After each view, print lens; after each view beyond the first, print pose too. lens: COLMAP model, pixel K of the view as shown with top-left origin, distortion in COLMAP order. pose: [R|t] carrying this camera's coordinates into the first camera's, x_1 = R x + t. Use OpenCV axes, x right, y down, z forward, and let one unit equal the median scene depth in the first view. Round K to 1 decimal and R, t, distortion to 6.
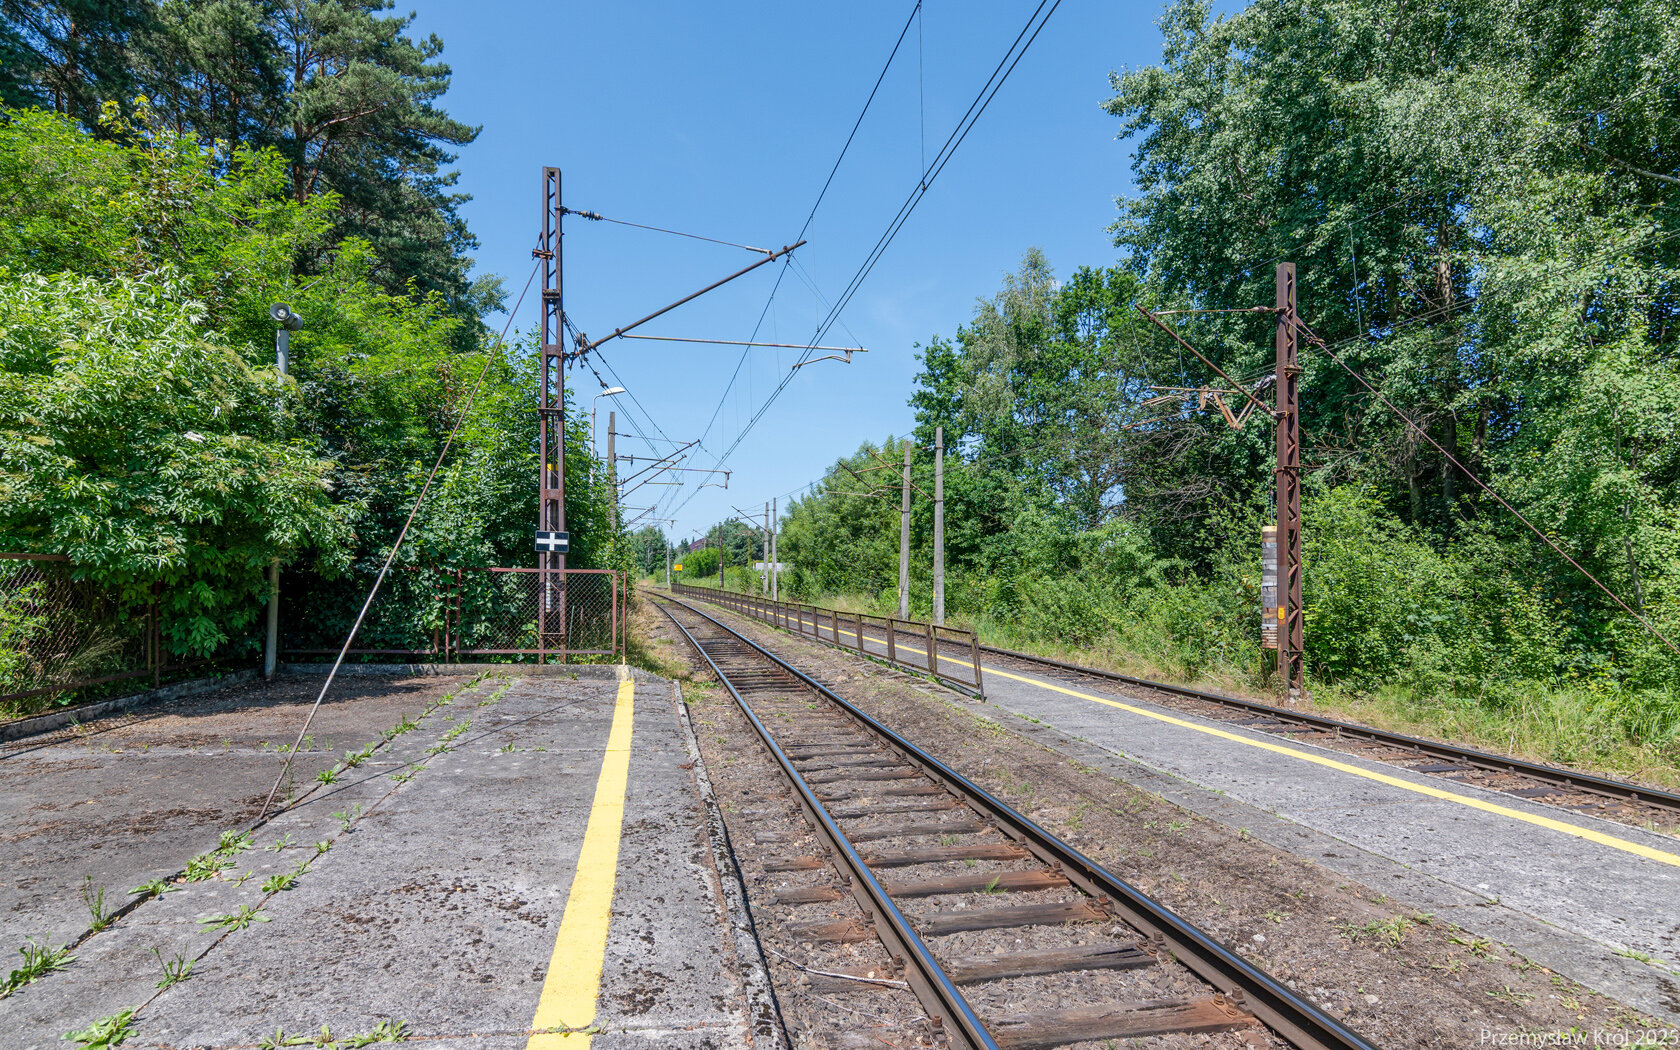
lens RADIAL K [[853.1, 0, 840.0], [0, 853.1, 525.0], [0, 0, 1]] dist [0.000751, 0.000195]
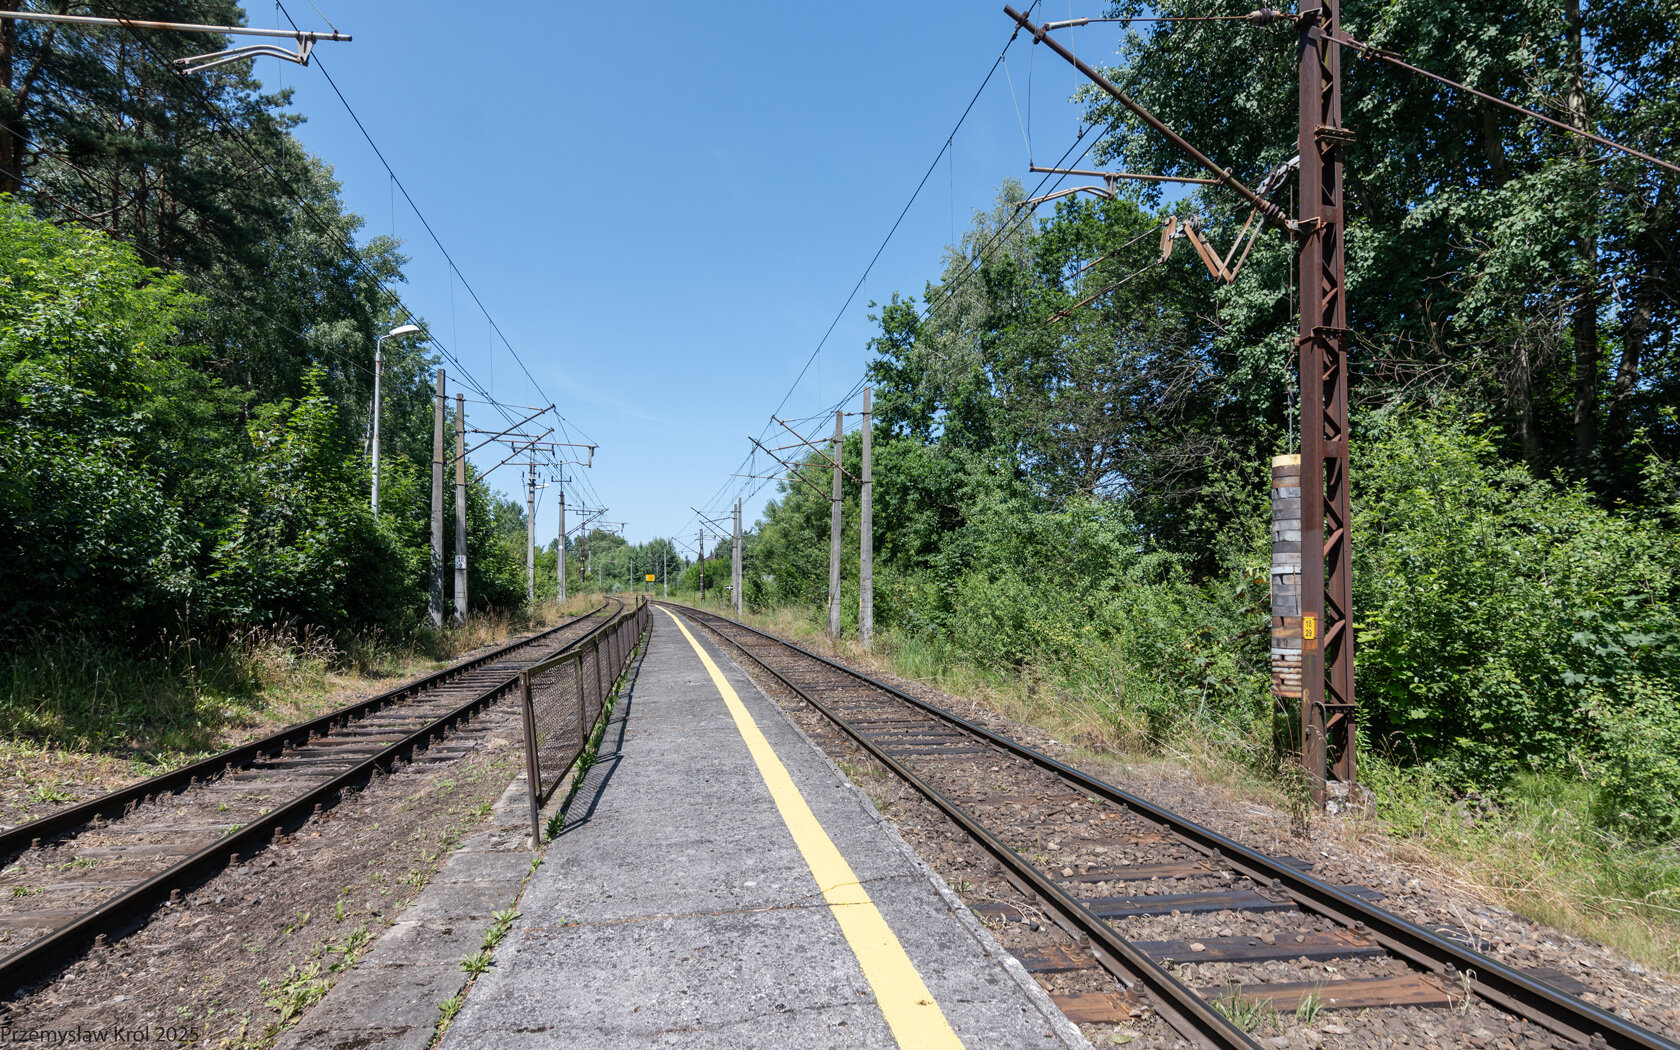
lens RADIAL K [[828.1, 0, 843.3], [0, 828.1, 543.9], [0, 0, 1]] dist [0.000769, 0.001337]
pose [[0.998463, -0.002428, -0.055378, 0.201902], [0.002495, 0.999996, 0.001147, 0.039539], [0.055375, -0.001283, 0.998465, 0.372415]]
